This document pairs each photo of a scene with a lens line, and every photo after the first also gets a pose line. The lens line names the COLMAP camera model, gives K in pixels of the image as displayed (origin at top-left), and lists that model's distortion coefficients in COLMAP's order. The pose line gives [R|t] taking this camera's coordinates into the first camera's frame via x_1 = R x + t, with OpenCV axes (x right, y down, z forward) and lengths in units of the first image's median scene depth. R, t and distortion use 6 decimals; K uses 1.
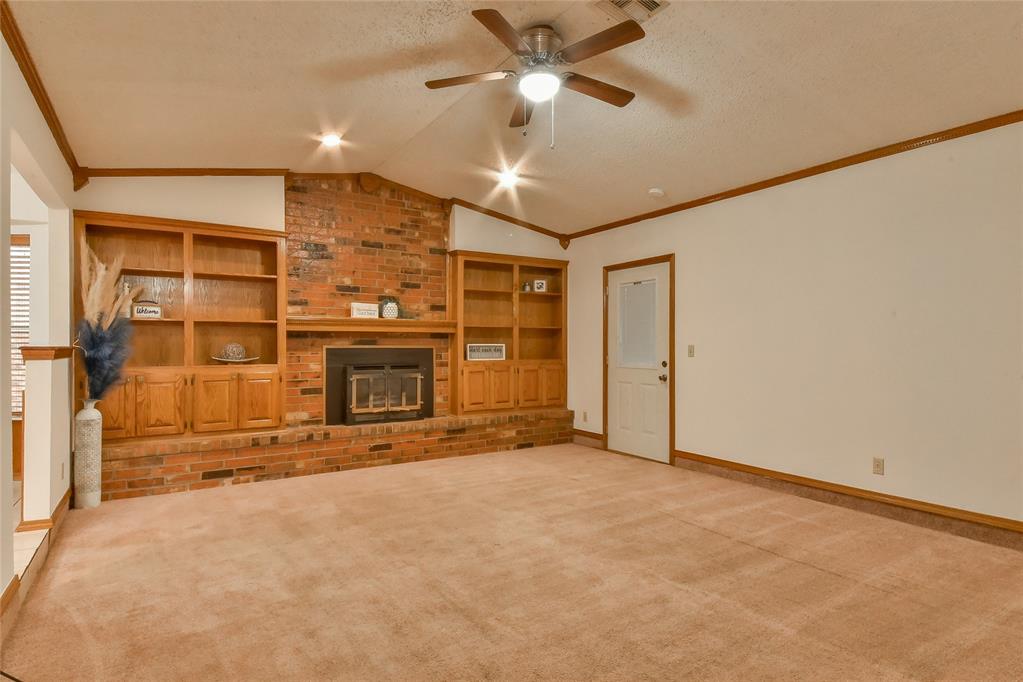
lens RADIAL K [[563.7, 0, 518.2], [0, 563.7, 345.1], [0, 0, 1]] dist [0.059522, -0.043922]
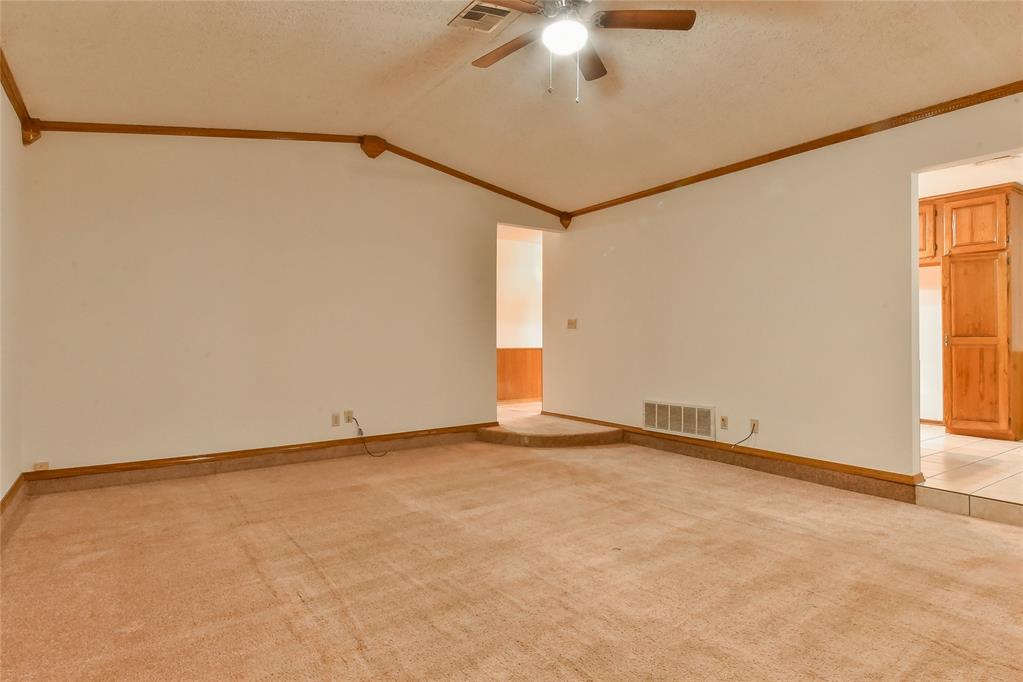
lens RADIAL K [[545.6, 0, 510.7], [0, 545.6, 334.7], [0, 0, 1]] dist [0.058782, -0.041762]
pose [[-0.999608, 0.000186, -0.027987, 0.088889], [0.000369, 0.999978, -0.006547, 0.020801], [0.027985, -0.006555, -0.999587, 1.111646]]
